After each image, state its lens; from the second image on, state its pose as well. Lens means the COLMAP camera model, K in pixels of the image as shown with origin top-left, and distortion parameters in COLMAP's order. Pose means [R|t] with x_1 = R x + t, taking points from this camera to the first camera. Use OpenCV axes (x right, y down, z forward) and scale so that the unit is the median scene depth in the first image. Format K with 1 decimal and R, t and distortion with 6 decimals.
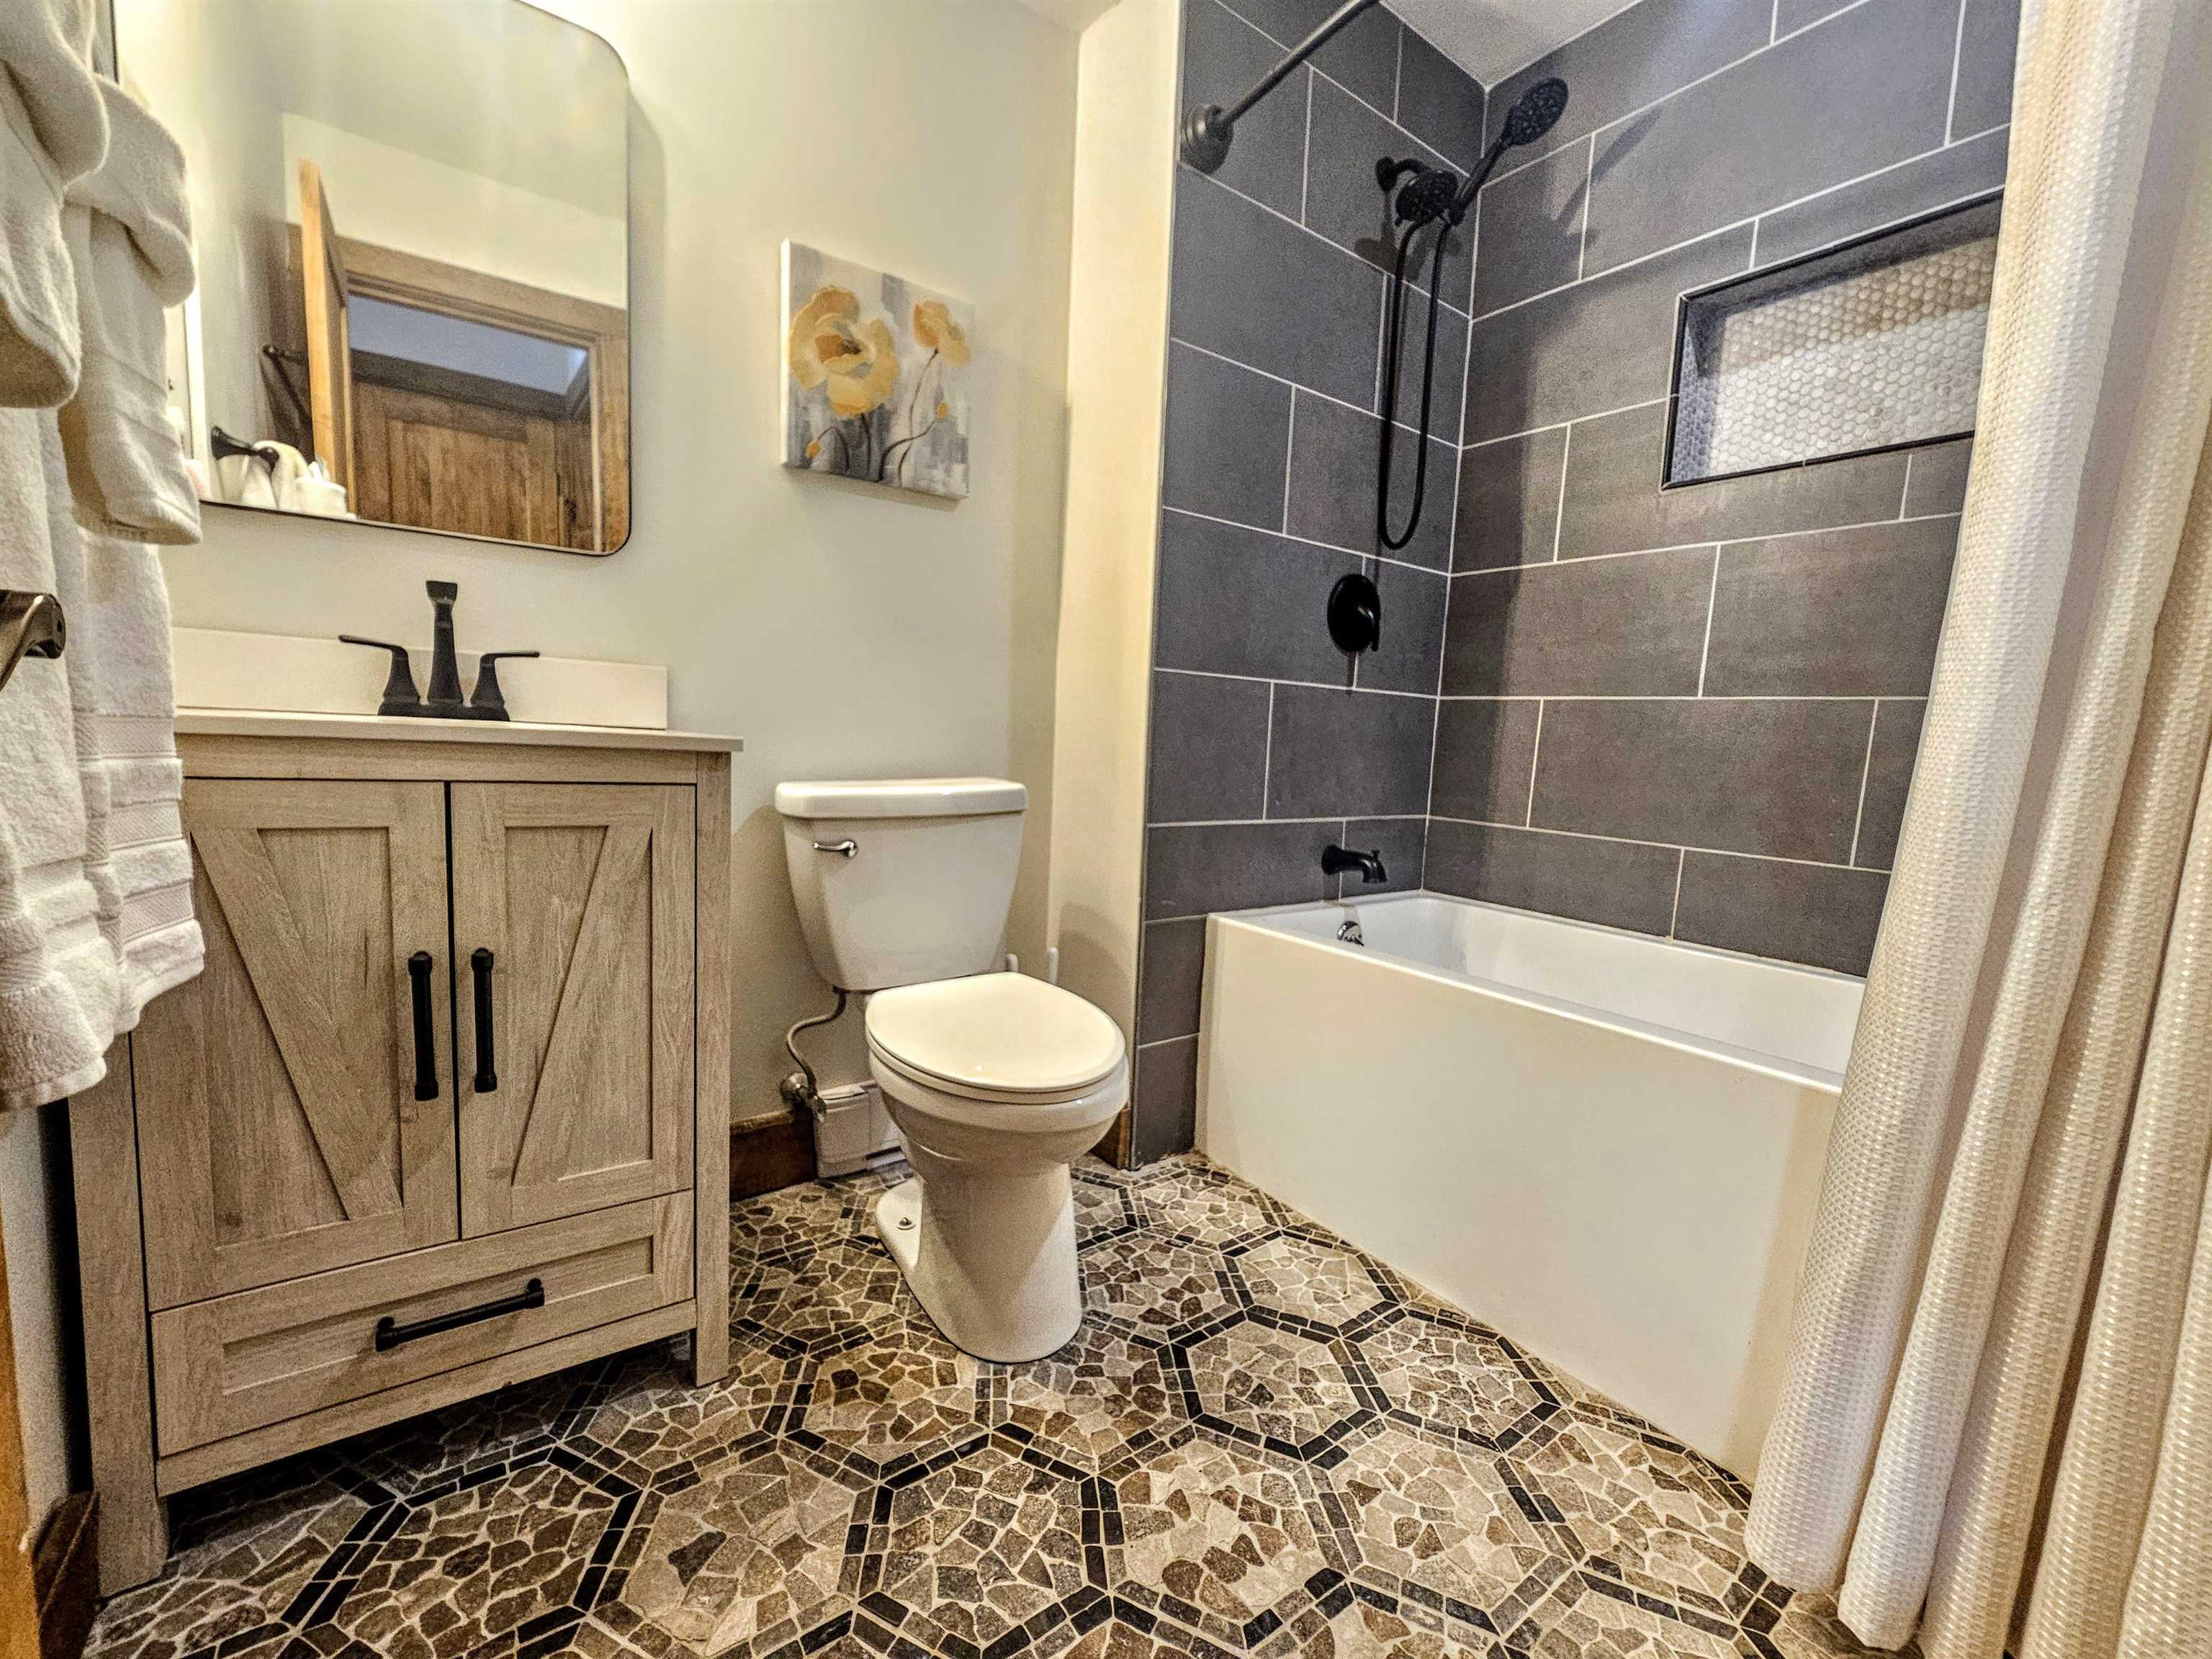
lens RADIAL K [[899.8, 0, 1098.8], [0, 899.8, 832.2], [0, 0, 1]] dist [-0.000204, -0.000221]
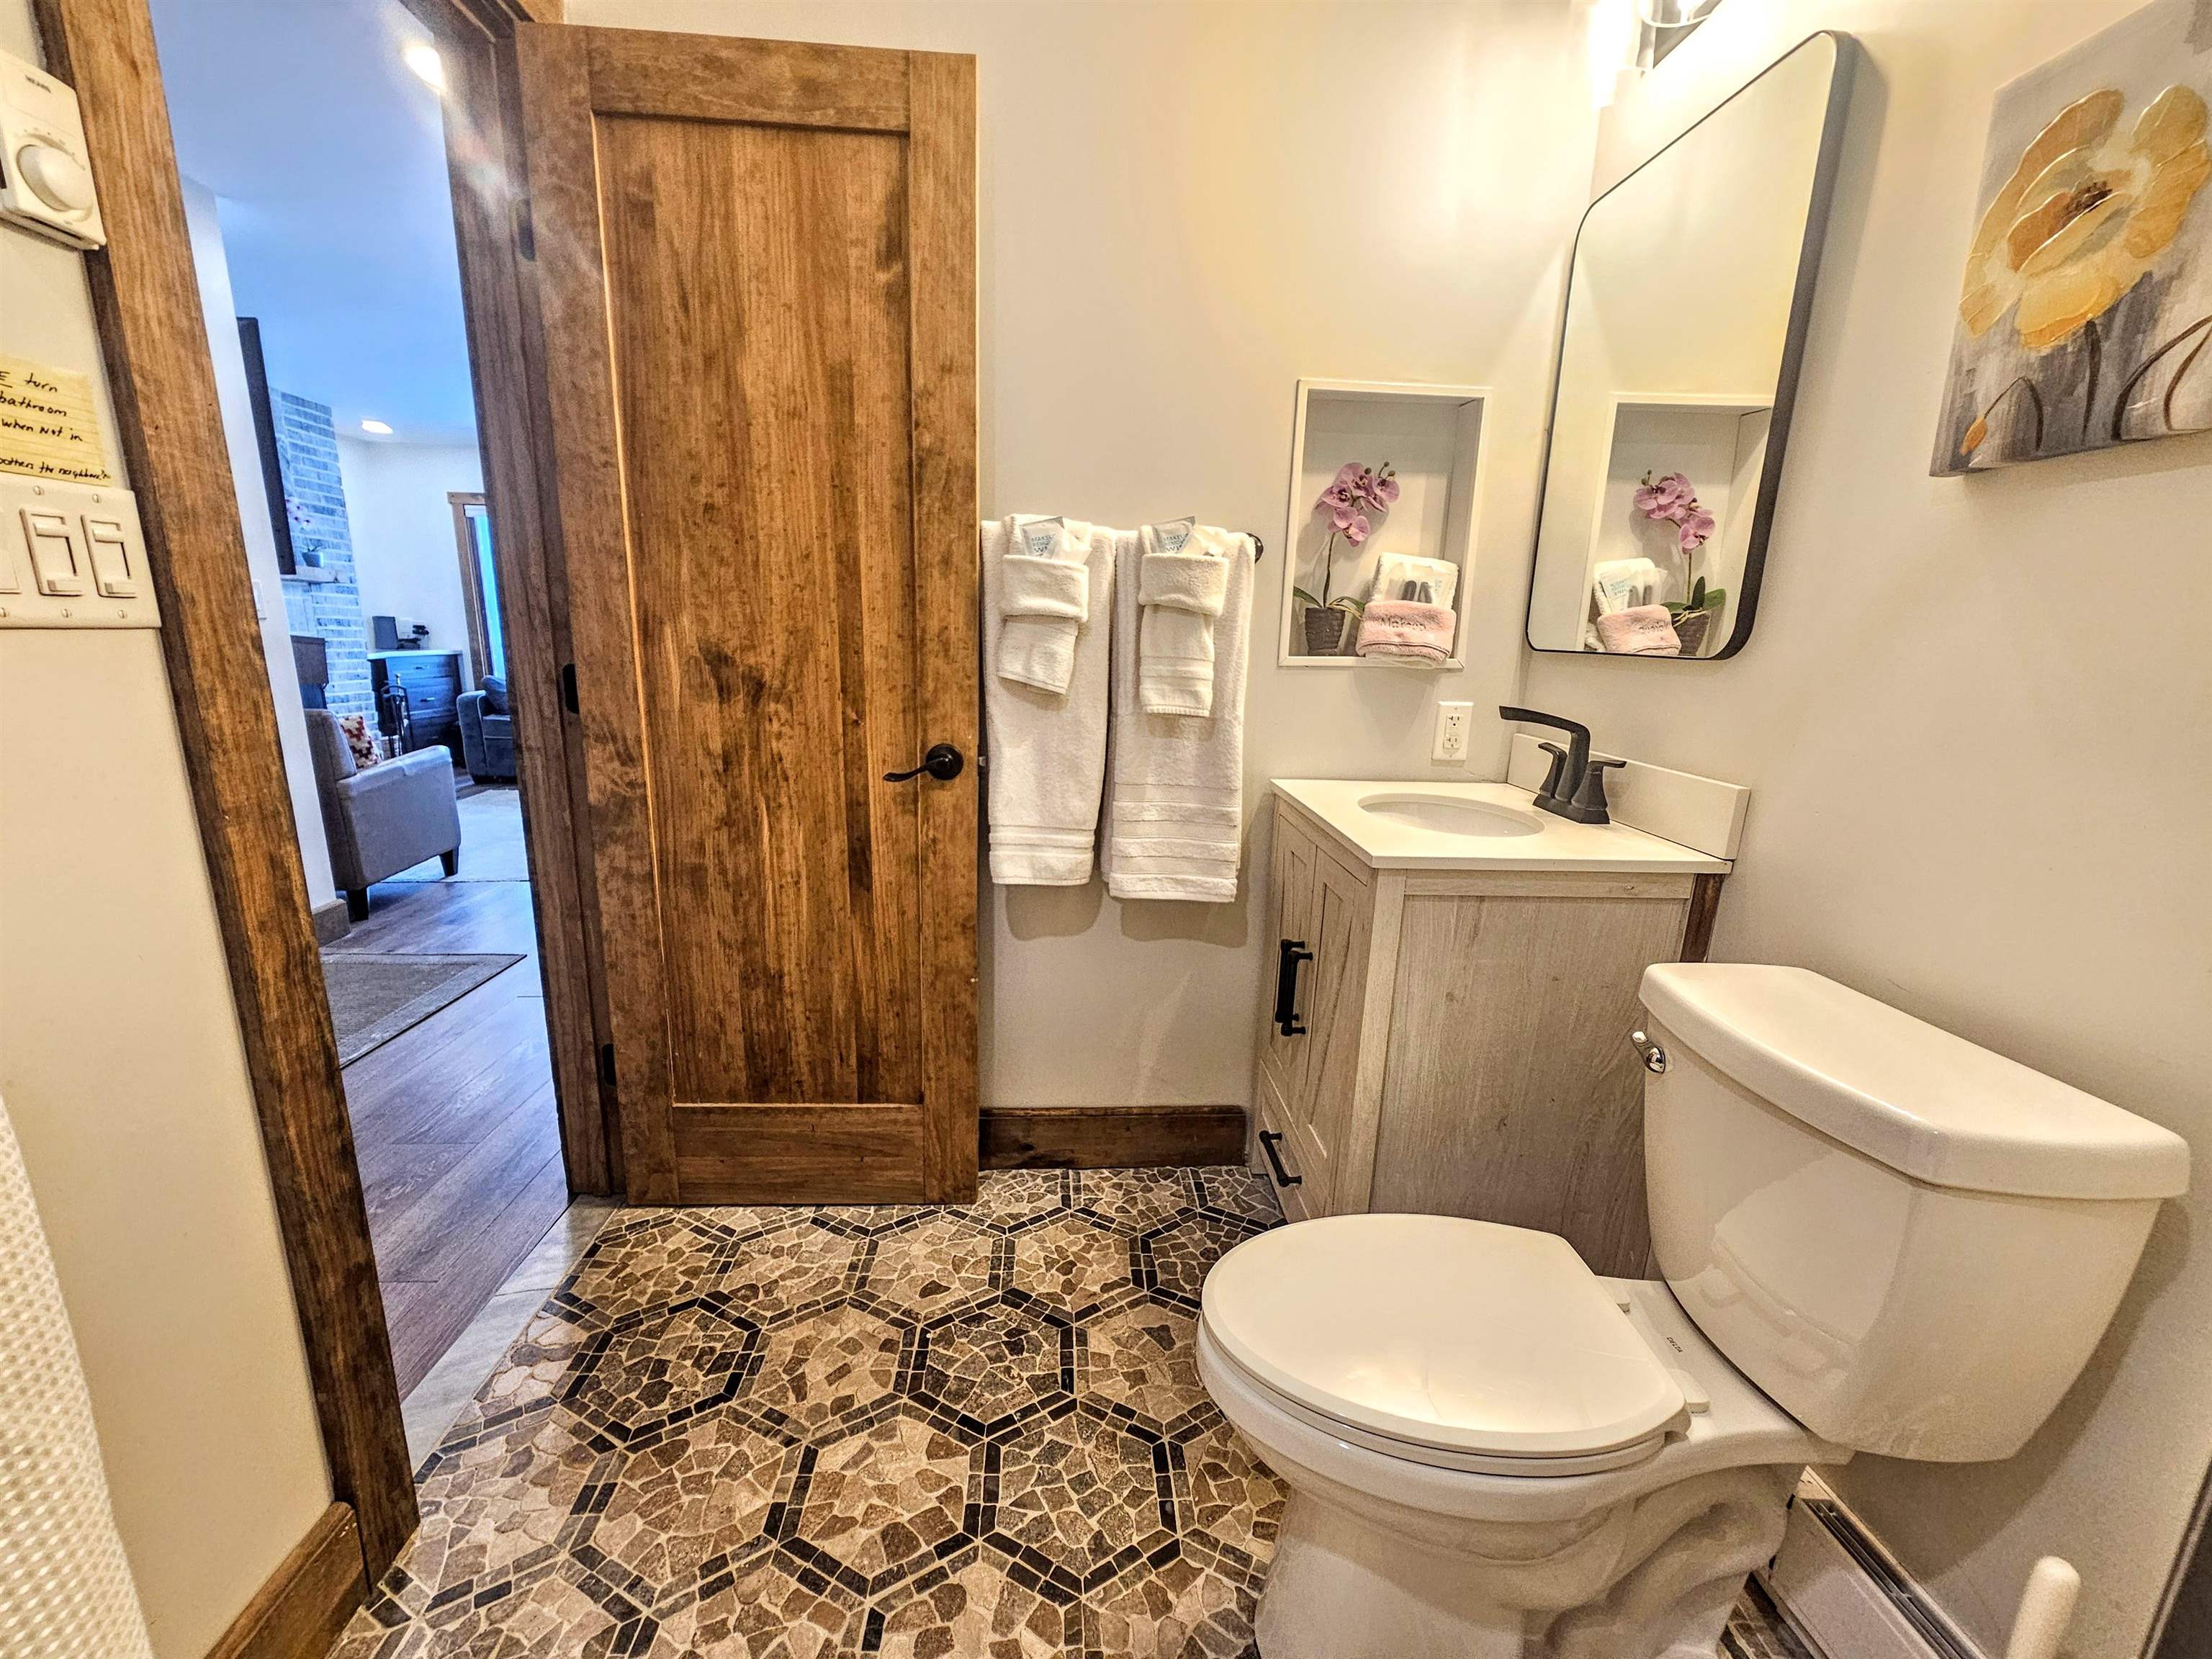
lens RADIAL K [[899.8, 0, 1098.9], [0, 899.8, 837.3], [0, 0, 1]] dist [-0.000204, -0.000221]
pose [[-0.533059, 0.131209, -0.835842, 0.752830], [-0.143401, 0.959598, 0.242090, -0.371718], [0.833837, 0.248909, -0.492707, 1.359576]]
